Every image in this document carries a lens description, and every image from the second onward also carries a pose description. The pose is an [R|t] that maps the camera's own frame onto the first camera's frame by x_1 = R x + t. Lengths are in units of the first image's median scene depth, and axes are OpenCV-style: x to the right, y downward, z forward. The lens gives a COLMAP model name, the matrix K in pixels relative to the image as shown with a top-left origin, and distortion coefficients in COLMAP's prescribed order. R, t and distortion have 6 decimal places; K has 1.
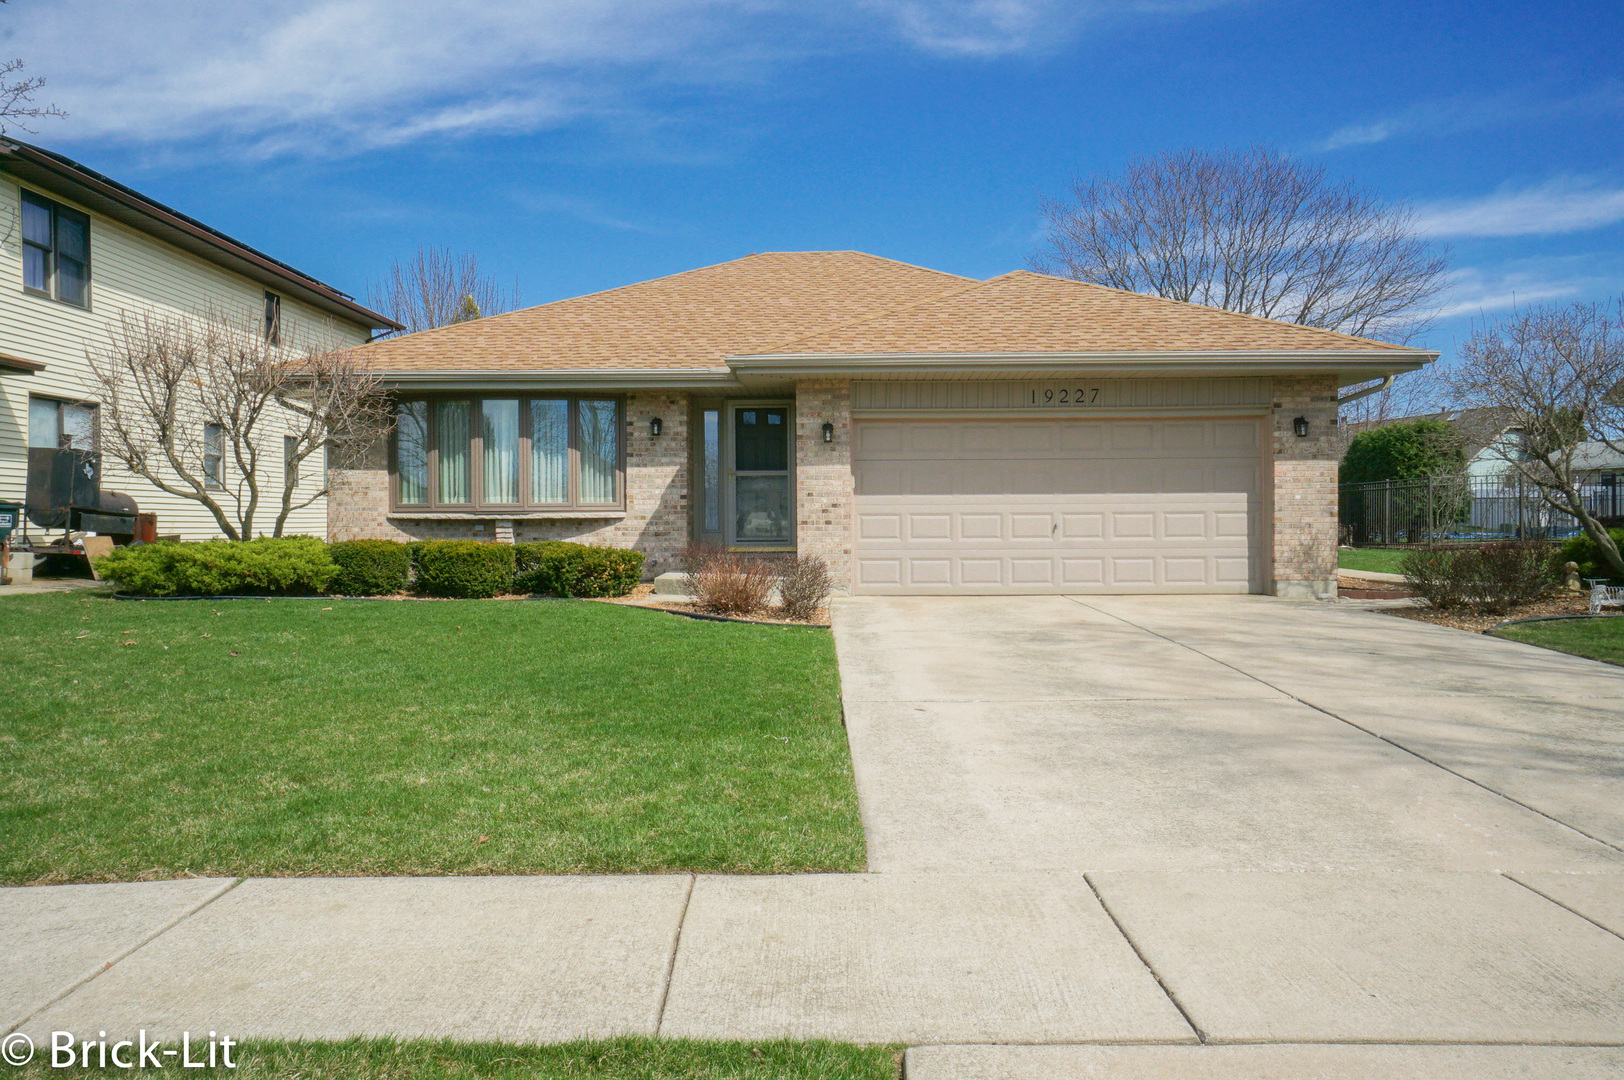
lens RADIAL K [[1191.5, 0, 814.5], [0, 1191.5, 536.0], [0, 0, 1]] dist [0.027675, -0.003077]
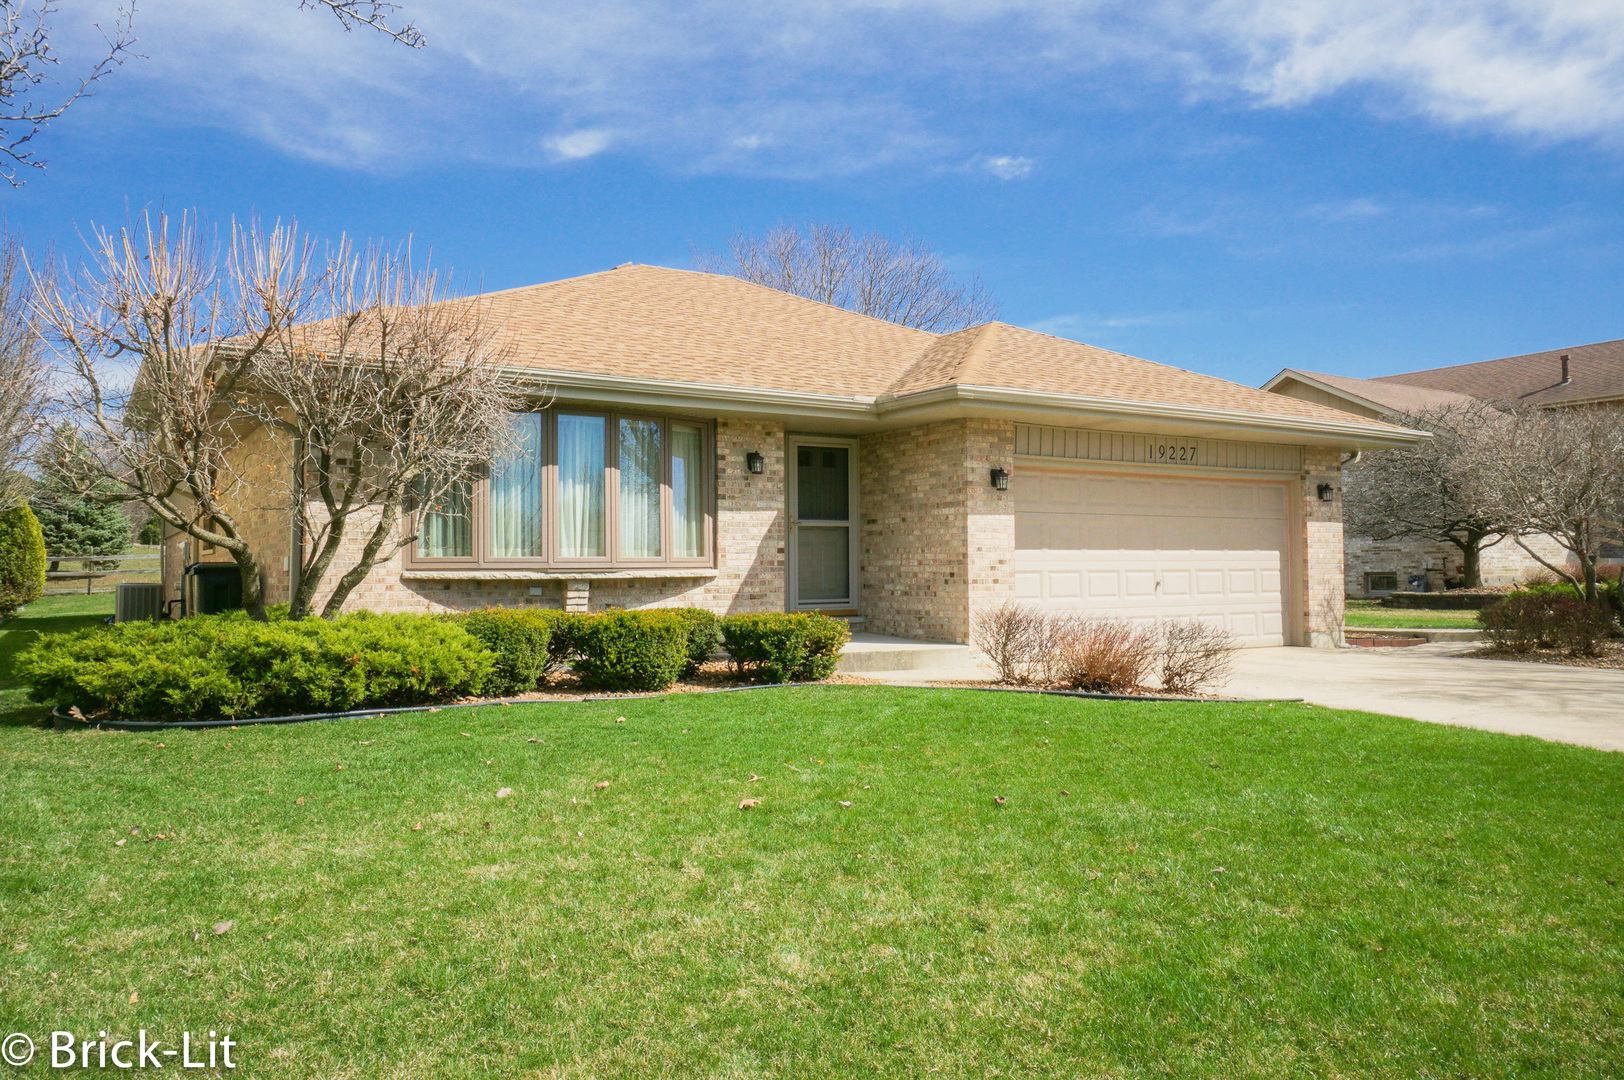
lens RADIAL K [[1191.5, 0, 812.7], [0, 1191.5, 540.5], [0, 0, 1]] dist [0.027675, -0.003077]
pose [[0.825950, 0.013386, 0.563584, -0.550277], [0.011658, 0.999099, -0.040817, -0.006285], [-0.563622, 0.040283, 0.825050, 0.318761]]
